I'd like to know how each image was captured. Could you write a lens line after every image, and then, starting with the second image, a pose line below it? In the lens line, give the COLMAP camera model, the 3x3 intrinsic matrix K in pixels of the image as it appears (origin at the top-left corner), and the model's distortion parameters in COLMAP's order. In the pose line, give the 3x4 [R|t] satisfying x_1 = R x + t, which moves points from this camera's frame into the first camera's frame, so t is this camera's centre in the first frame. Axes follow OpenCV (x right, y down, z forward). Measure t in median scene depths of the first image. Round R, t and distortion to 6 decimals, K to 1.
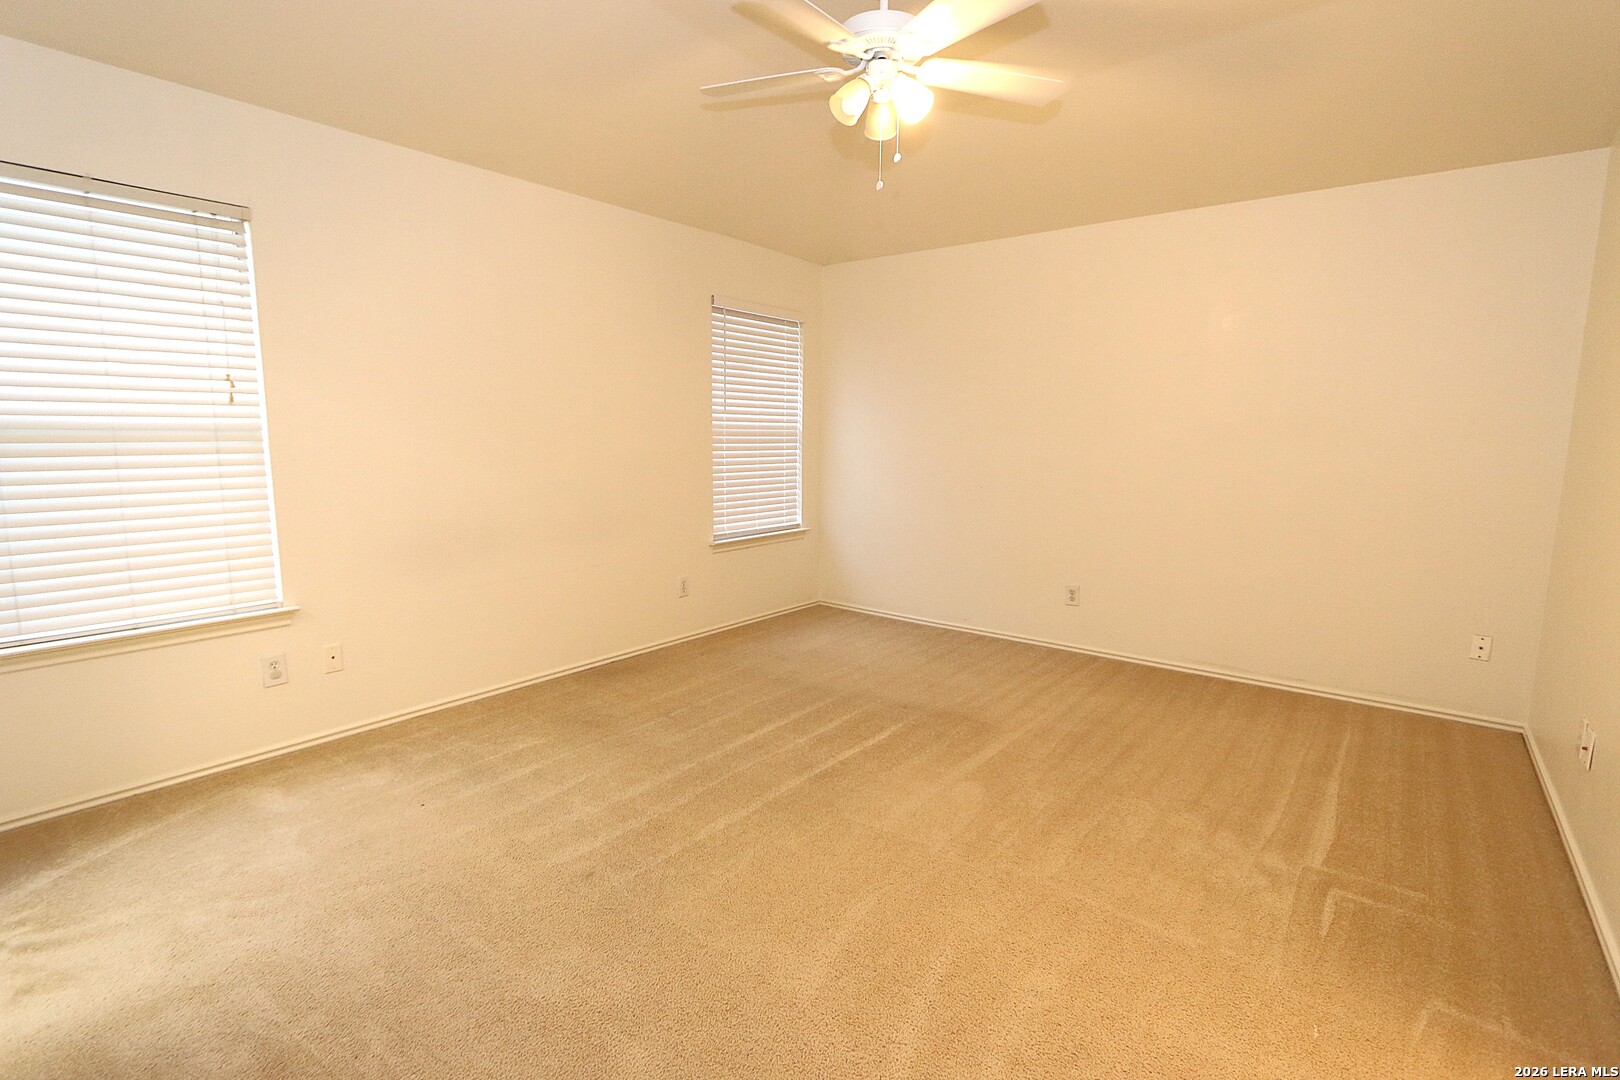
lens RADIAL K [[775.1, 0, 791.9], [0, 775.1, 539.2], [0, 0, 1]] dist [-0.020354, 0.001222]
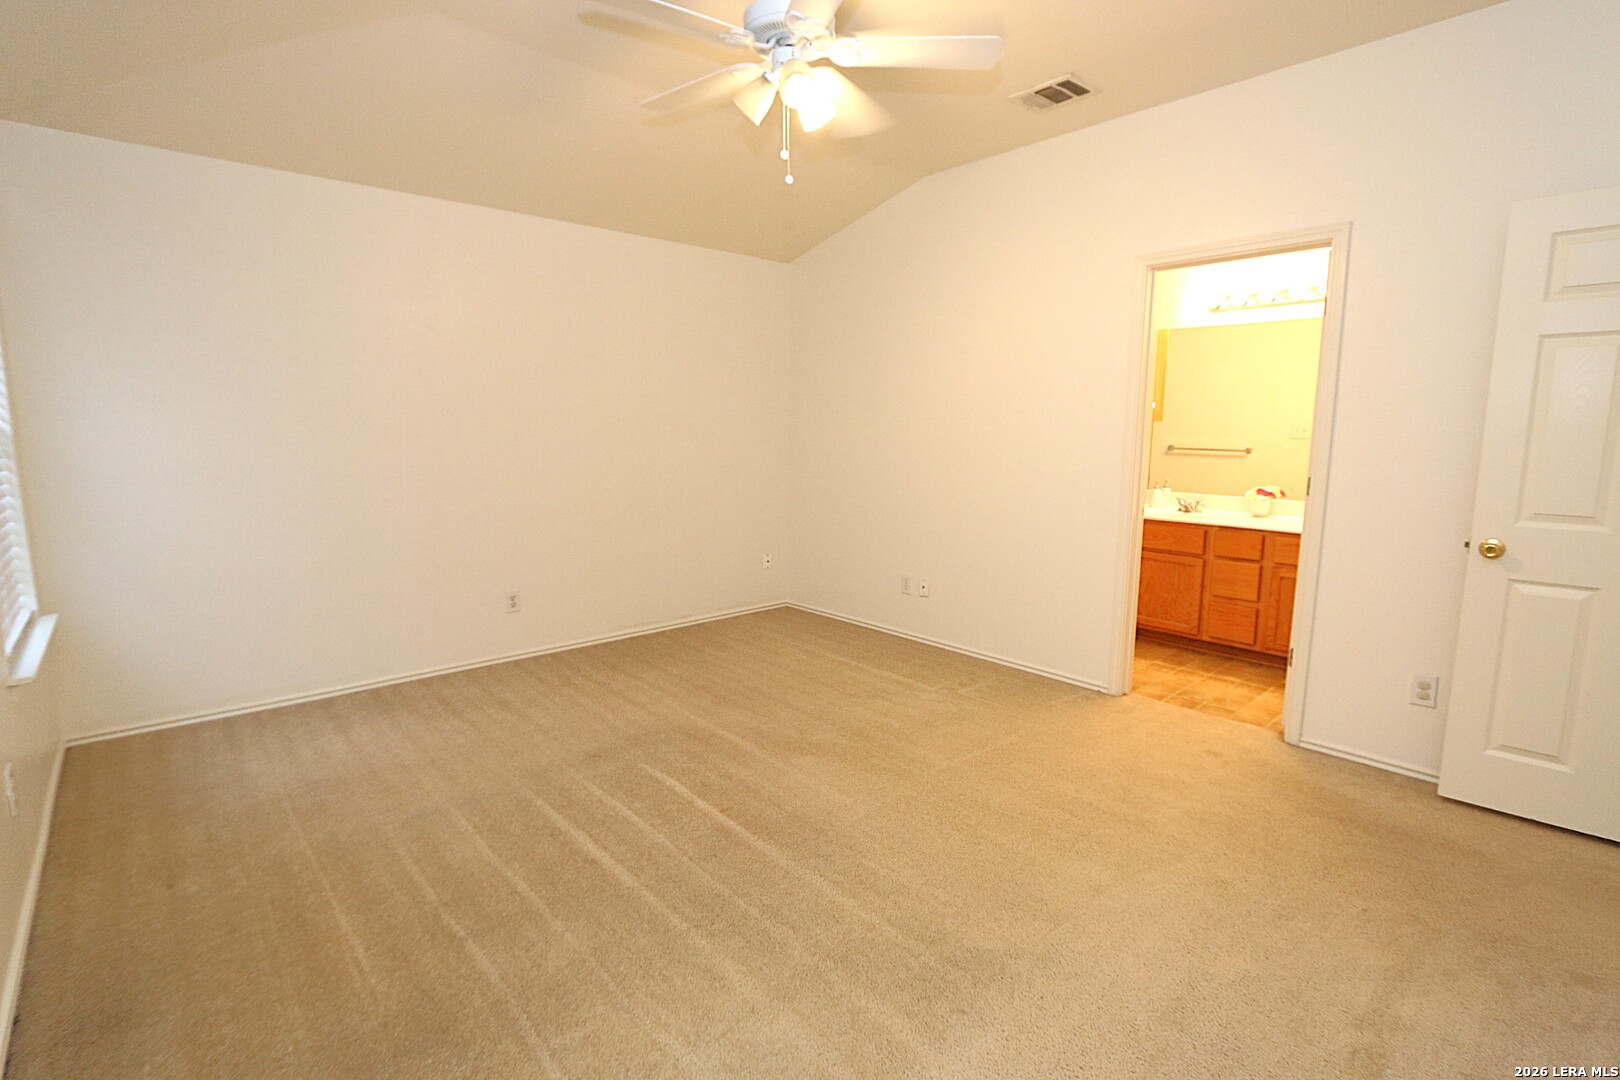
lens RADIAL K [[775.1, 0, 791.9], [0, 775.1, 539.2], [0, 0, 1]] dist [-0.020354, 0.001222]
pose [[0.145219, -0.149513, 0.978038, -0.667468], [0.129050, 0.982934, 0.131100, -0.108653], [-0.980947, 0.107177, 0.162035, 0.679760]]
